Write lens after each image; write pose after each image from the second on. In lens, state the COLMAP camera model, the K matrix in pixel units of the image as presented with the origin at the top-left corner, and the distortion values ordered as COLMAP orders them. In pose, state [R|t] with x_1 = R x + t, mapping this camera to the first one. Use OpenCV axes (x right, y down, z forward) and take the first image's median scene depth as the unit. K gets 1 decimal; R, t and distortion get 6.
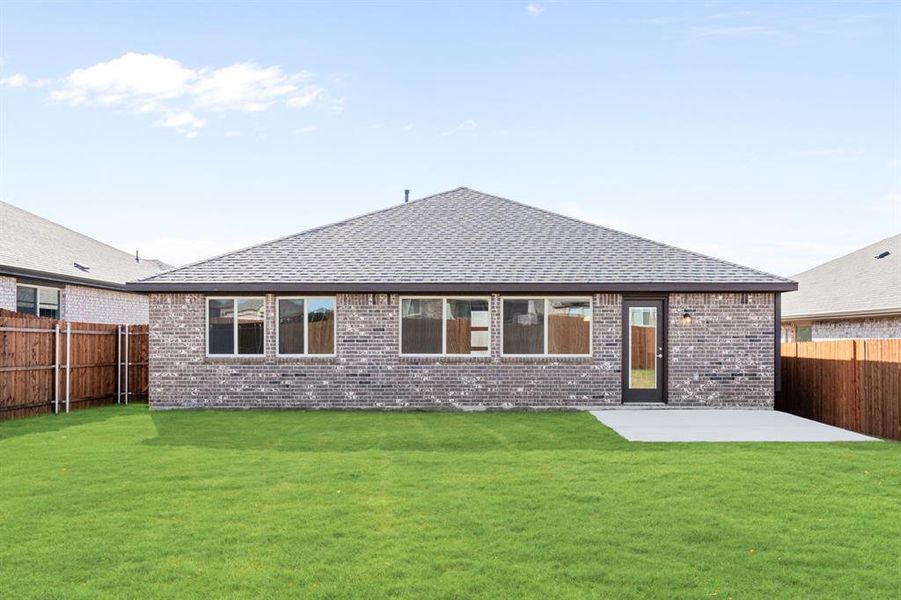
lens RADIAL K [[1145.6, 0, 450.5], [0, 1145.6, 300.0], [0, 0, 1]] dist [-0.003450, -0.016034]
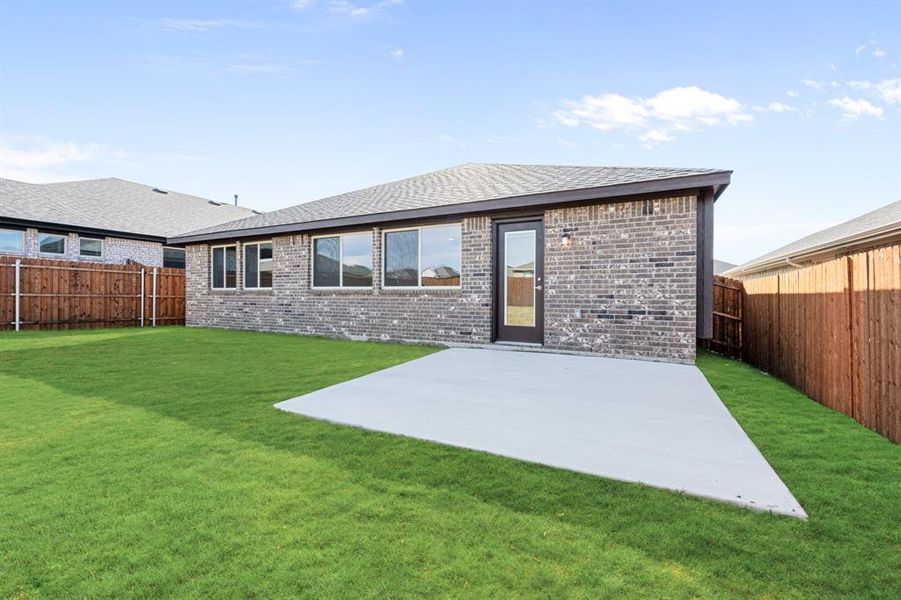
lens RADIAL K [[435.3, 0, 447.1], [0, 435.3, 295.0], [0, 0, 1]] dist [0.000881, 0.000295]
pose [[0.832491, 0.000745, -0.554038, 0.305043], [0.005918, 0.999930, 0.010238, 0.050822], [0.554007, -0.011802, 0.832429, 0.704013]]
